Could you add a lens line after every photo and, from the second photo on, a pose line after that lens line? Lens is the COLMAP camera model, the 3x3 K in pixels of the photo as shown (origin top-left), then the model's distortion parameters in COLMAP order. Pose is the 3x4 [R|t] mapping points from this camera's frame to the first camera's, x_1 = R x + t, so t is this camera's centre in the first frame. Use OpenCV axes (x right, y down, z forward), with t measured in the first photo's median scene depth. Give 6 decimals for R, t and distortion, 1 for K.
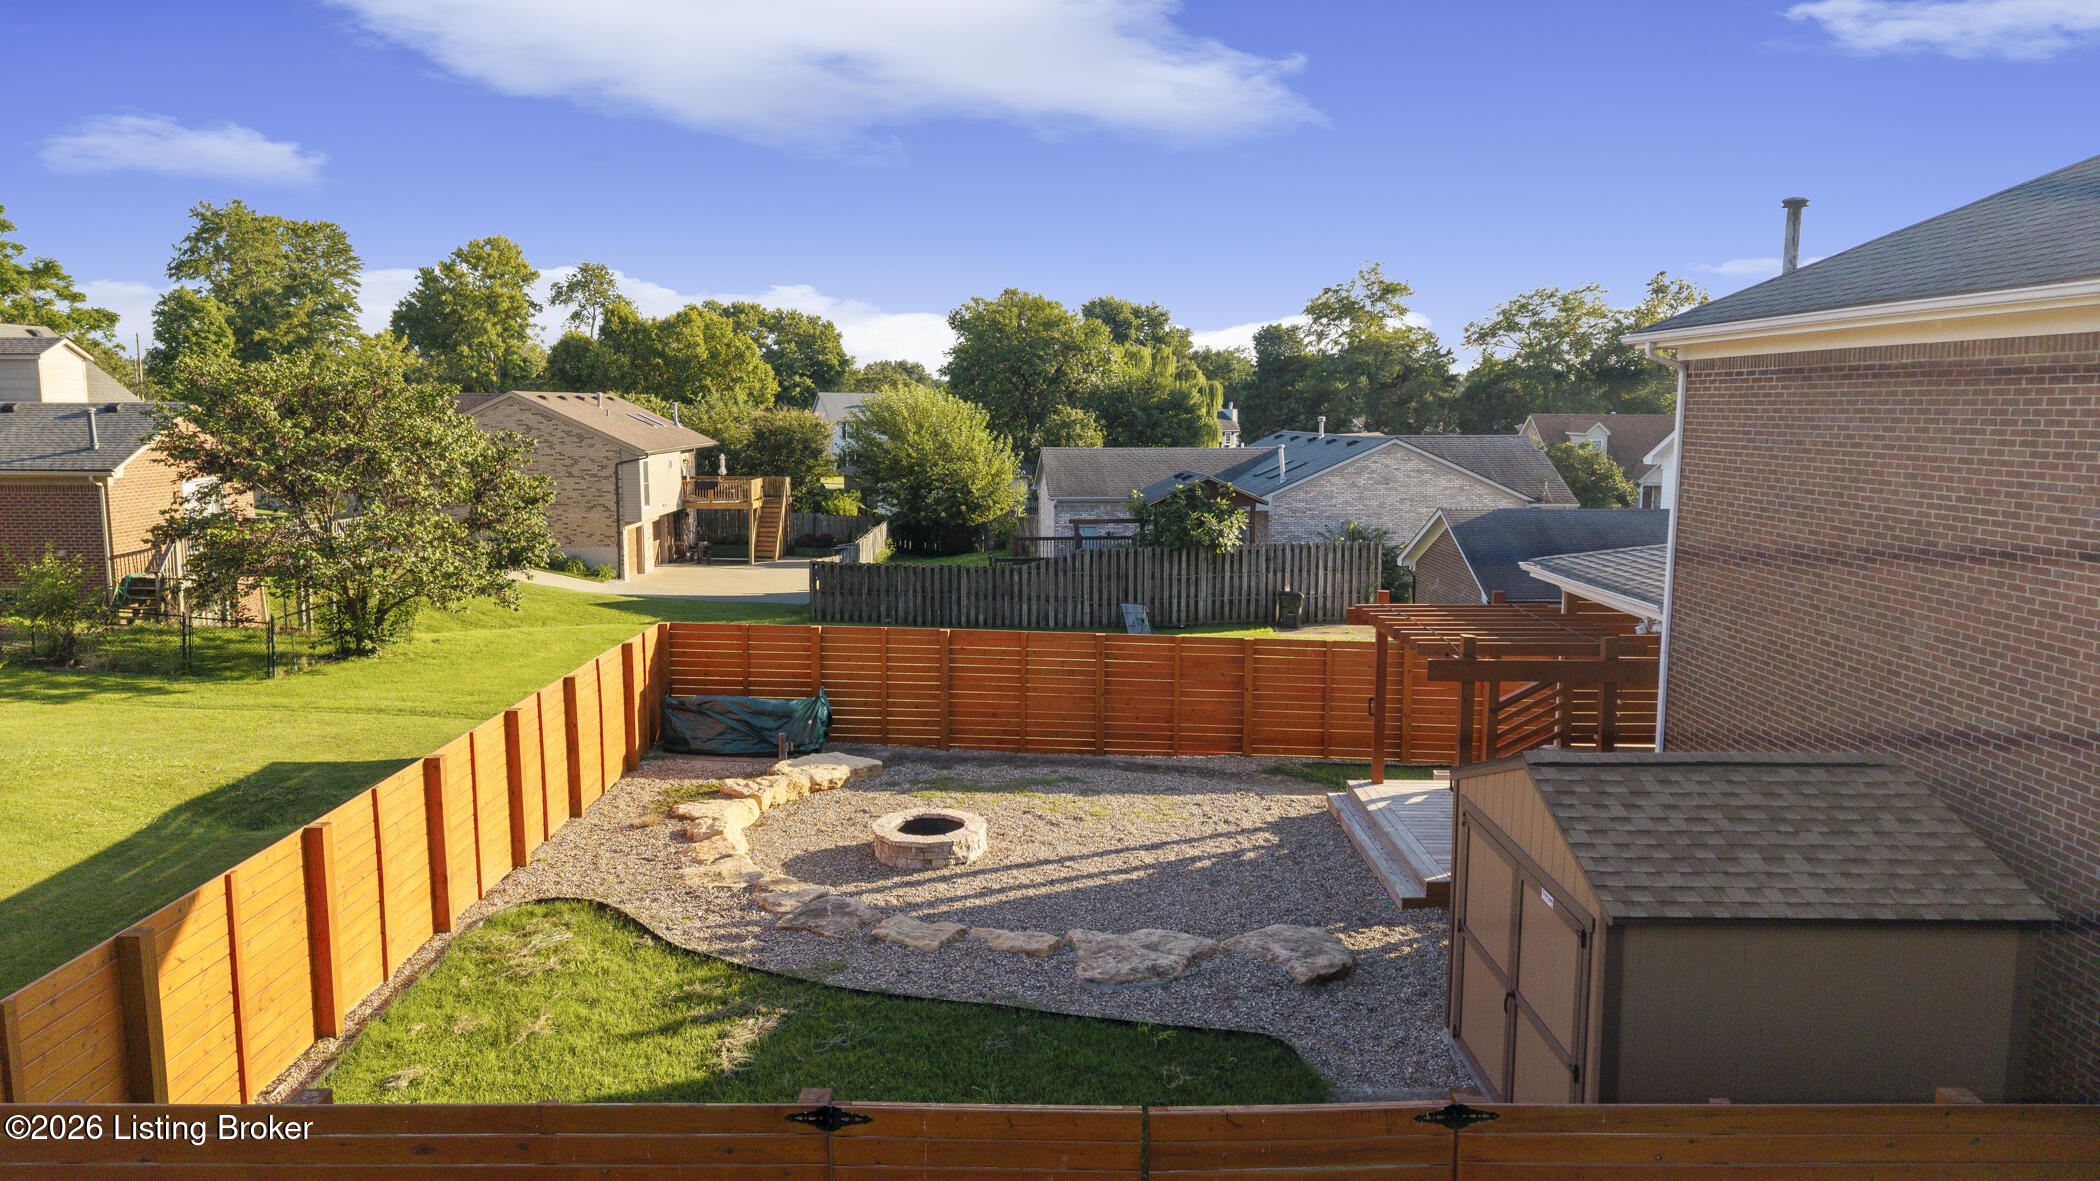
lens RADIAL K [[1395.2, 0, 1047.2], [0, 1395.2, 583.8], [0, 0, 1]] dist [0.085952, -0.133604]
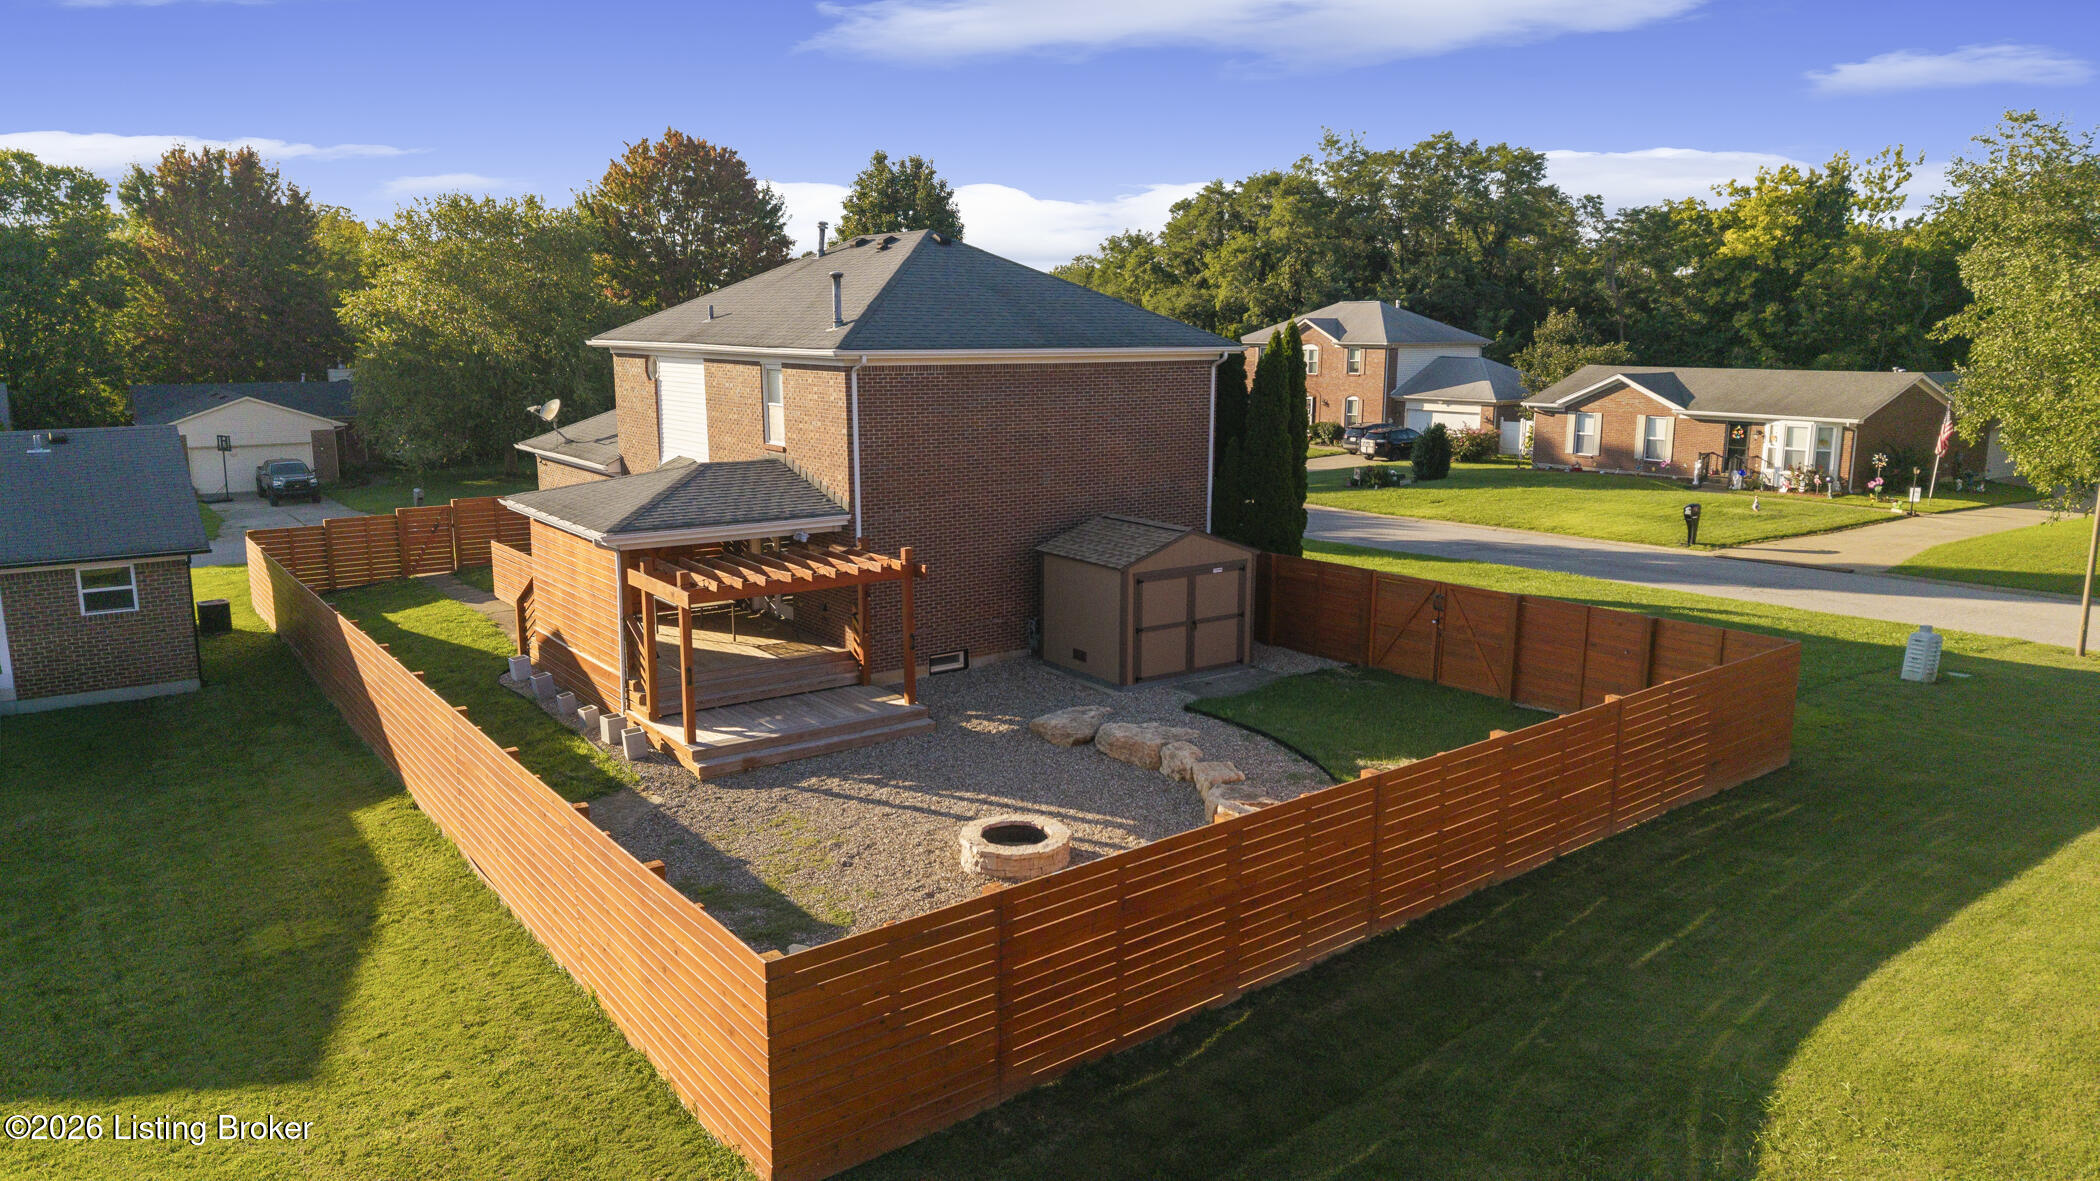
lens RADIAL K [[1393.2, 0, 1050.0], [0, 1393.2, 590.5], [0, 0, 1]] dist [0.036085, -0.031504]
pose [[-0.590092, -0.156141, 0.792093, -0.368127], [0.095353, 0.960773, 0.260427, -0.109452], [-0.801685, 0.229204, -0.552056, 0.629621]]
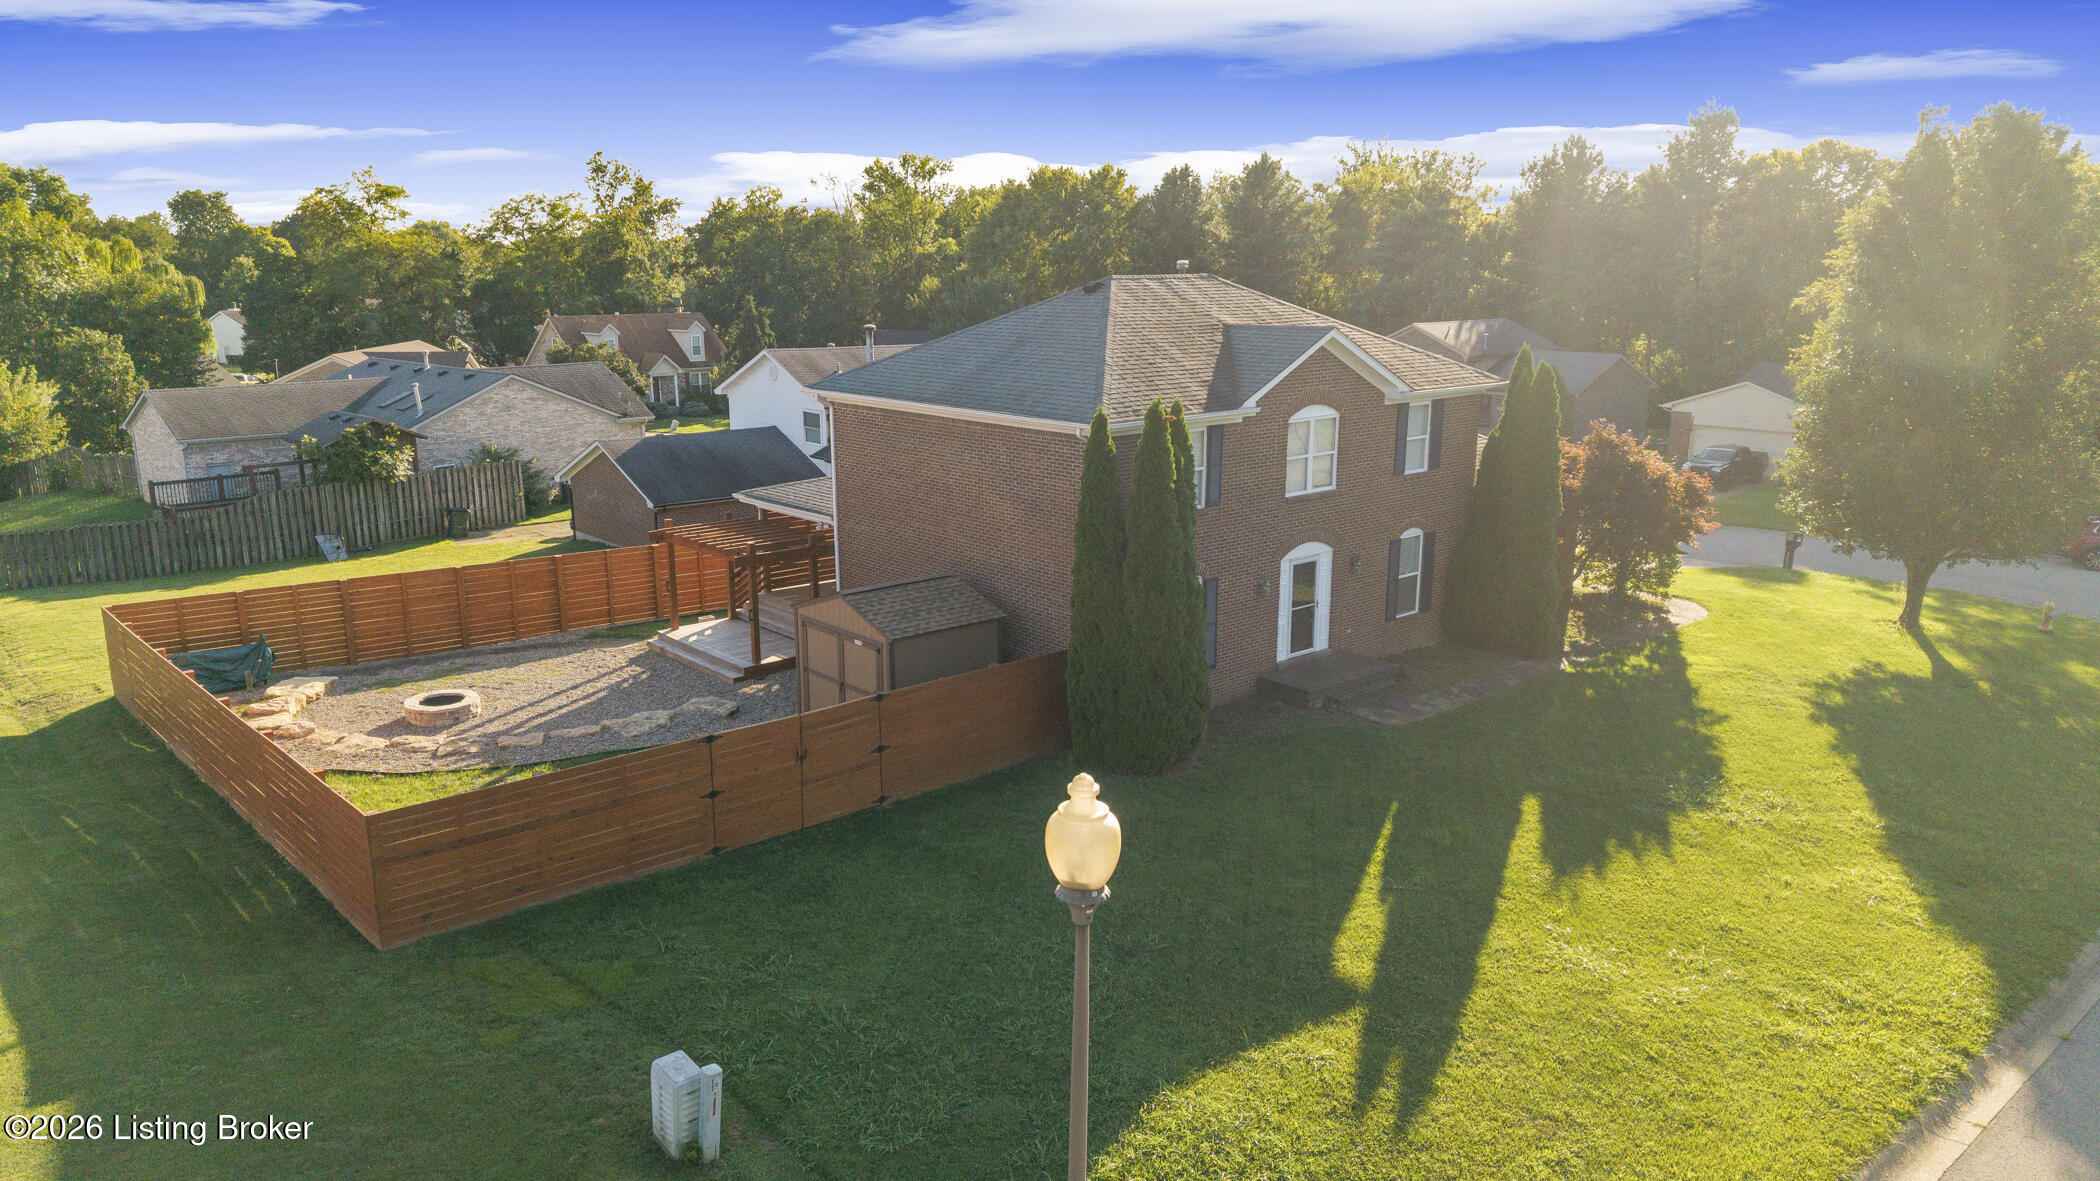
lens RADIAL K [[1409.4, 0, 1047.5], [0, 1409.4, 578.3], [0, 0, 1]] dist [0.032192, -0.037141]
pose [[0.754302, -0.147283, 0.639794, -0.246027], [0.085651, 0.988259, 0.126521, -0.047767], [-0.650917, -0.040635, 0.758061, -0.291434]]
